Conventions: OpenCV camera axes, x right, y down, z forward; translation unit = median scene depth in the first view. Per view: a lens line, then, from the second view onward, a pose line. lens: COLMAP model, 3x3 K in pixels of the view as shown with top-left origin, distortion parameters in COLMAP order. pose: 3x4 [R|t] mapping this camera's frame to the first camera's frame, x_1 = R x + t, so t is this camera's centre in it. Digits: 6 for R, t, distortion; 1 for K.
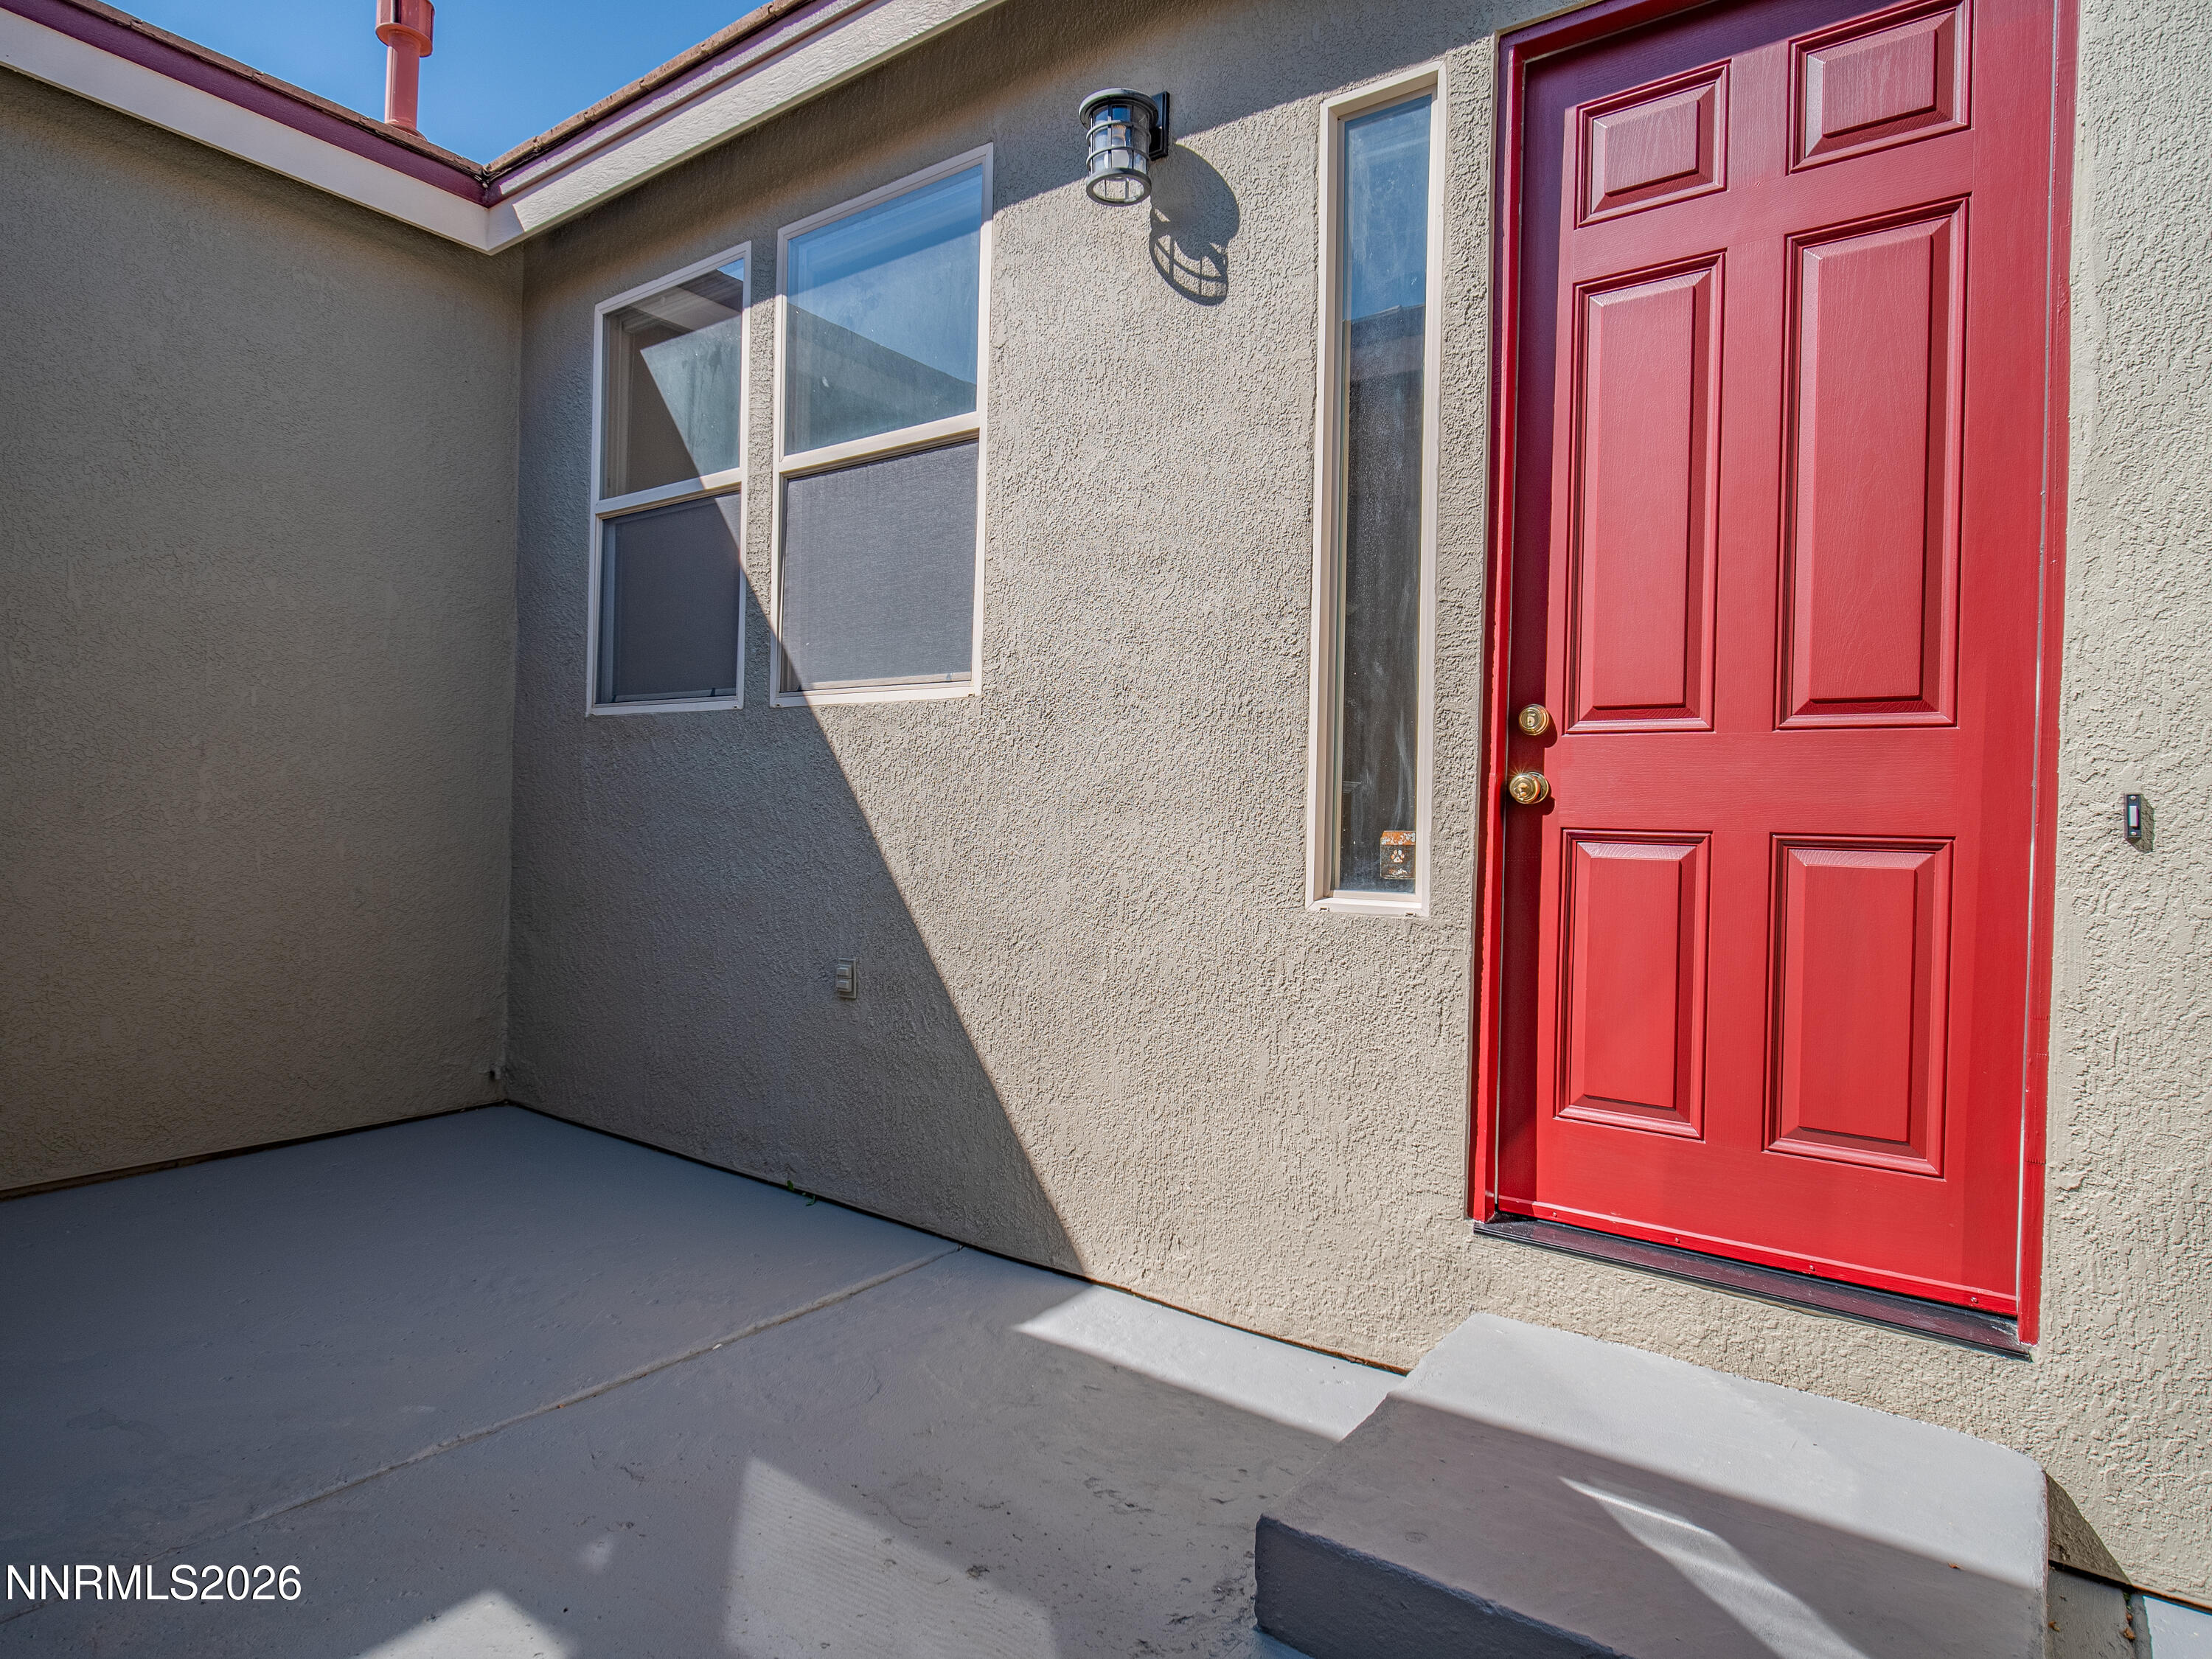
lens RADIAL K [[1216.6, 0, 1106.4], [0, 1216.6, 829.2], [0, 0, 1]] dist [0.004079, -0.005529]
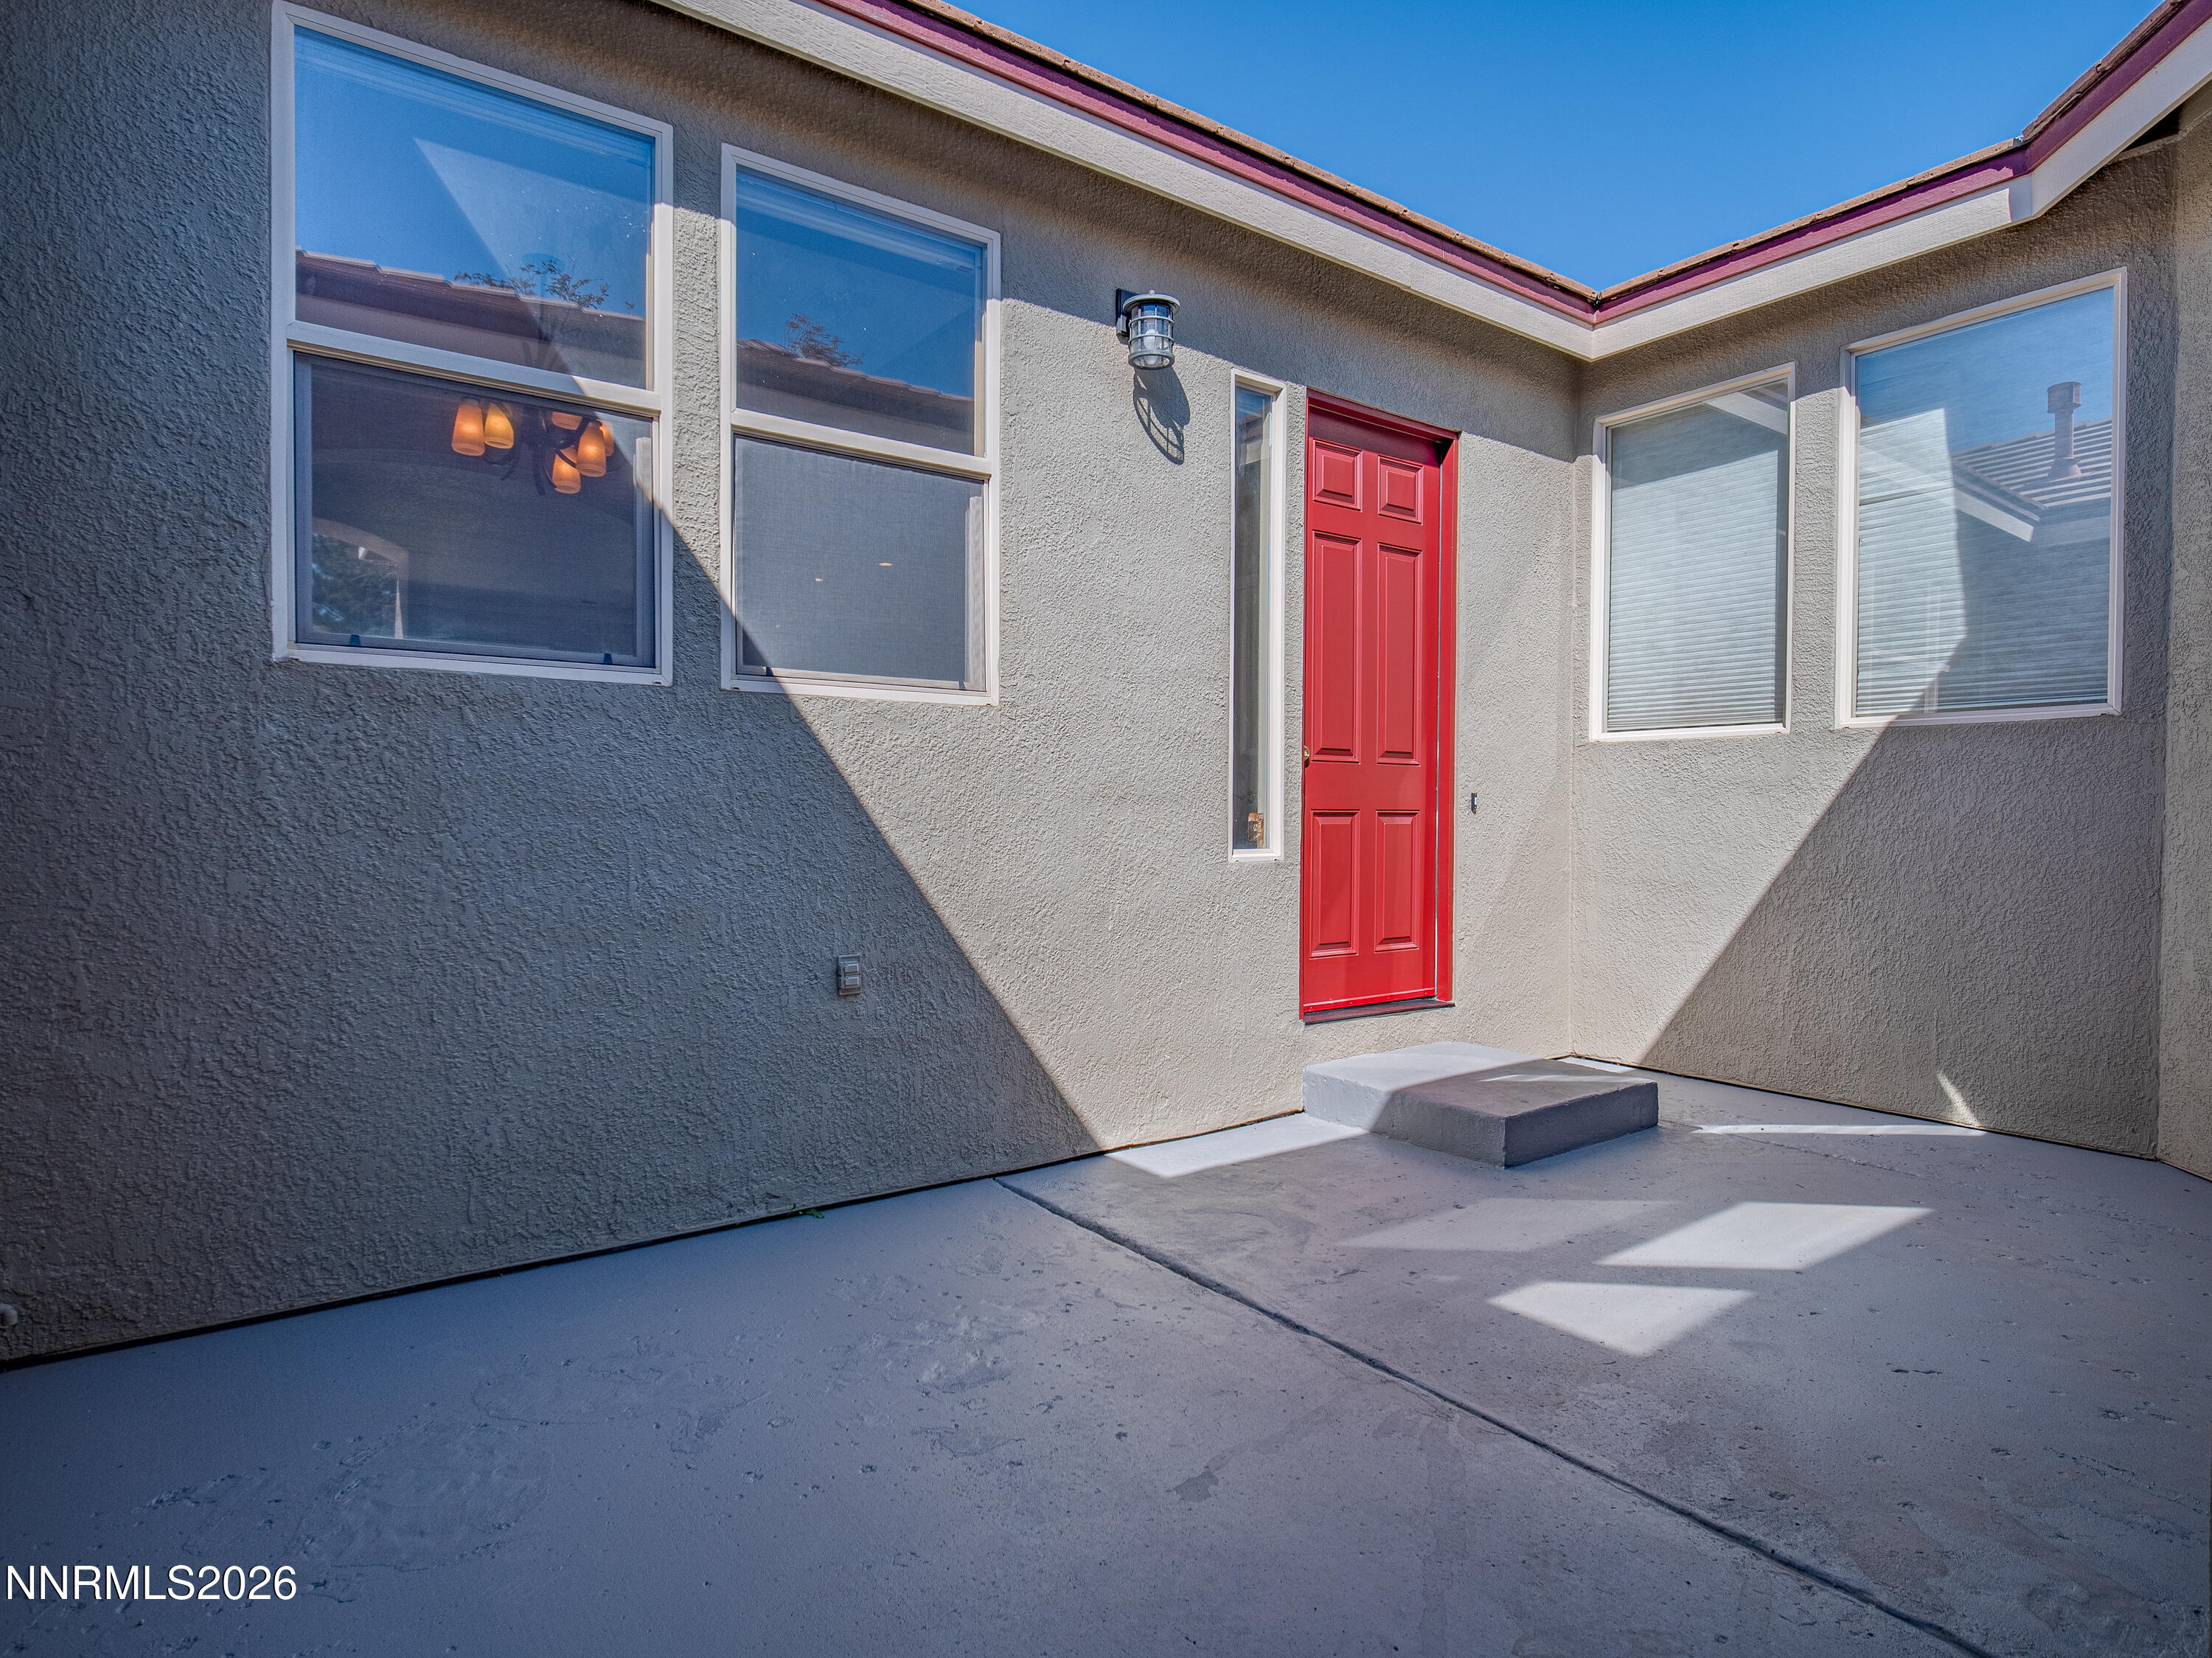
lens RADIAL K [[1216.8, 0, 1108.8], [0, 1216.8, 822.1], [0, 0, 1]] dist [0.004079, -0.005529]
pose [[0.305793, -0.031177, 0.951587, -1.166582], [0.012482, 0.999509, 0.028735, -0.029729], [-0.952016, 0.003091, 0.306032, 0.529561]]
